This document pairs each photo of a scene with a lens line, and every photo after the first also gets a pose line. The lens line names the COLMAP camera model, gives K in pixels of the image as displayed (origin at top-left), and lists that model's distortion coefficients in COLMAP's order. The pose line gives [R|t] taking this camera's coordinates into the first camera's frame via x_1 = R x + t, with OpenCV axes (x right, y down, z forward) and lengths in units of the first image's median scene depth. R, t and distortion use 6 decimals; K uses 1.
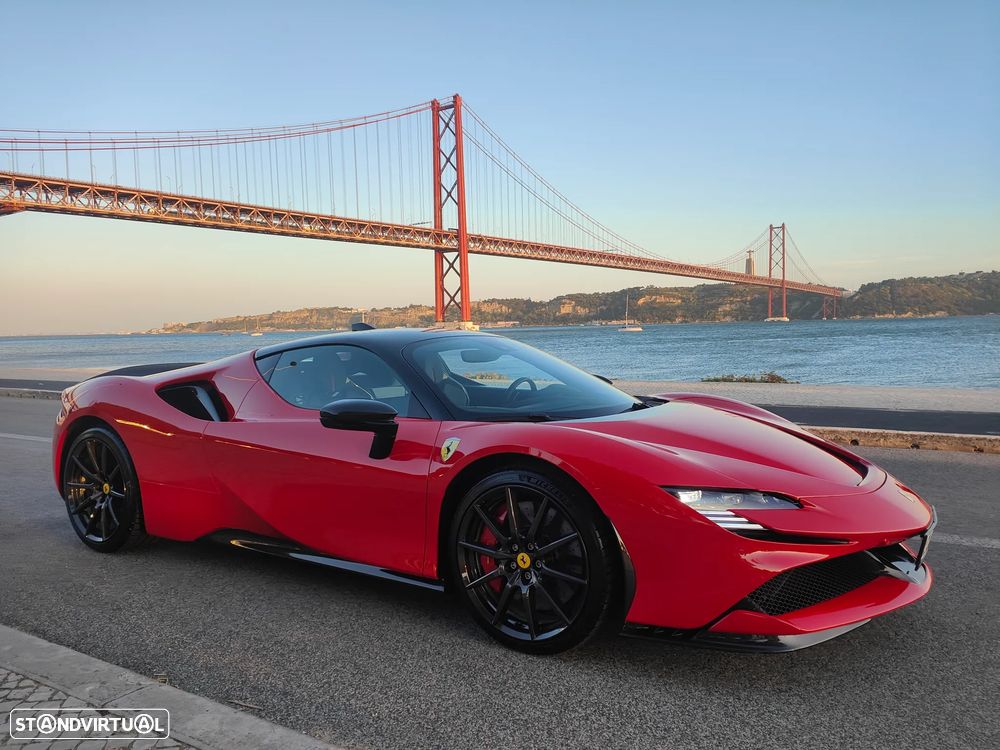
lens RADIAL K [[709.1, 0, 522.4], [0, 709.1, 372.5], [0, 0, 1]] dist [0.089561, -0.021783]
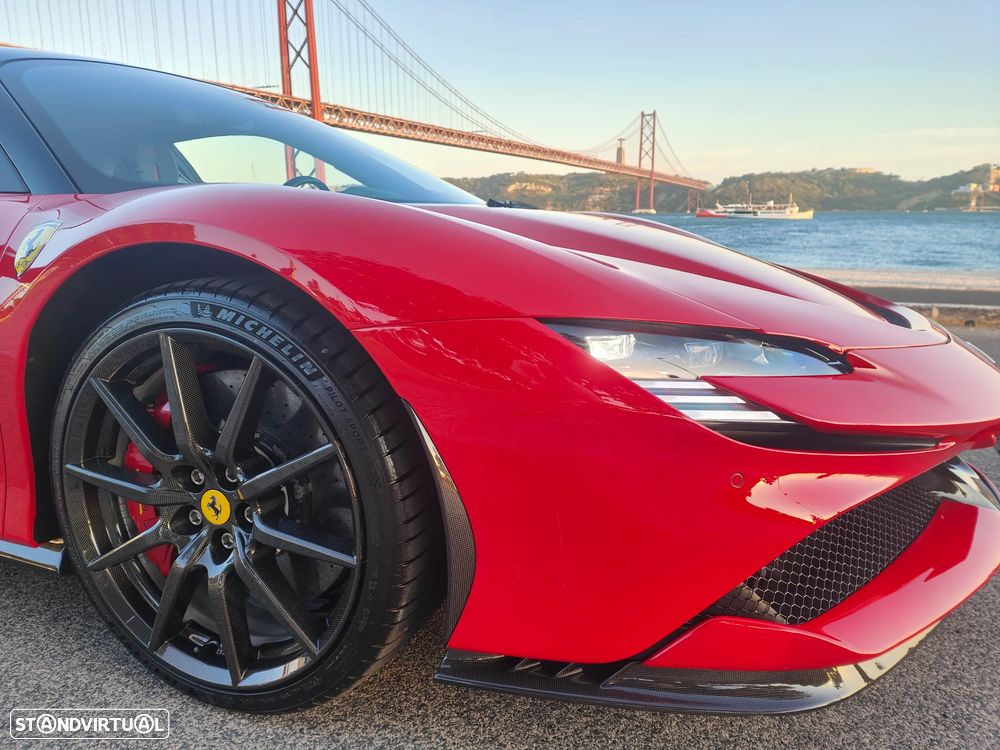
lens RADIAL K [[709.1, 0, 522.4], [0, 709.1, 372.5], [0, 0, 1]] dist [0.089561, -0.021783]
pose [[0.983224, -0.007017, 0.182269, 0.103473], [-0.019870, 0.989193, 0.145268, 0.119713], [-0.181319, -0.146452, 0.972458, 0.566550]]
